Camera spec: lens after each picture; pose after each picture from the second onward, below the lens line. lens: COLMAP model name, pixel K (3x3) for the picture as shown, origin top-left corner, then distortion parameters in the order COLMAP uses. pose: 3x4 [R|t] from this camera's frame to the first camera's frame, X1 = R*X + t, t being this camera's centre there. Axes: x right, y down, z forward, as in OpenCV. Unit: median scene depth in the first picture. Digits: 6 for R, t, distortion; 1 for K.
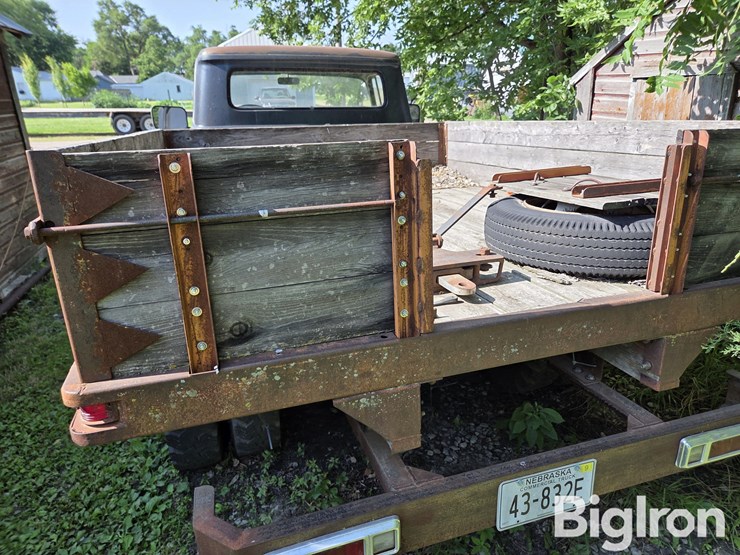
lens RADIAL K [[503.1, 0, 386.4], [0, 503.1, 277.5], [0, 0, 1]] dist [0.063393, -0.062672]
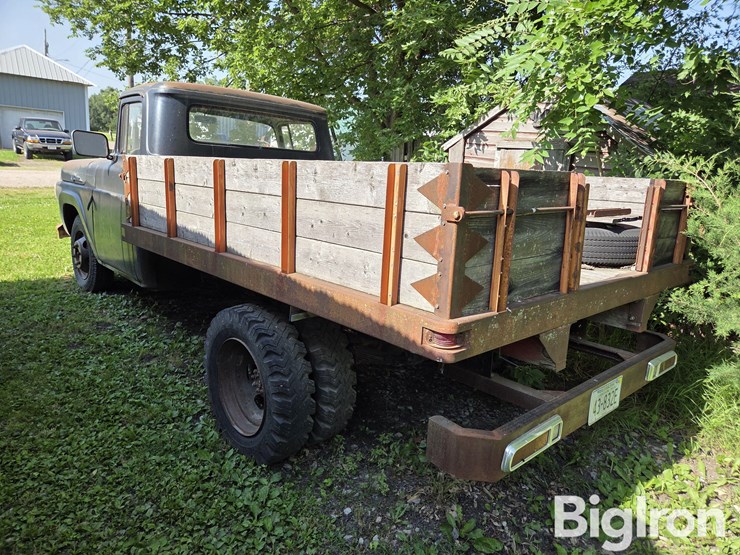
lens RADIAL K [[503.1, 0, 381.5], [0, 503.1, 276.8], [0, 0, 1]] dist [0.063393, -0.062672]
pose [[0.907176, -0.019654, 0.420293, -0.735119], [0.061110, 0.994471, -0.085400, 0.104893], [-0.416291, 0.103157, 0.903361, -0.133147]]
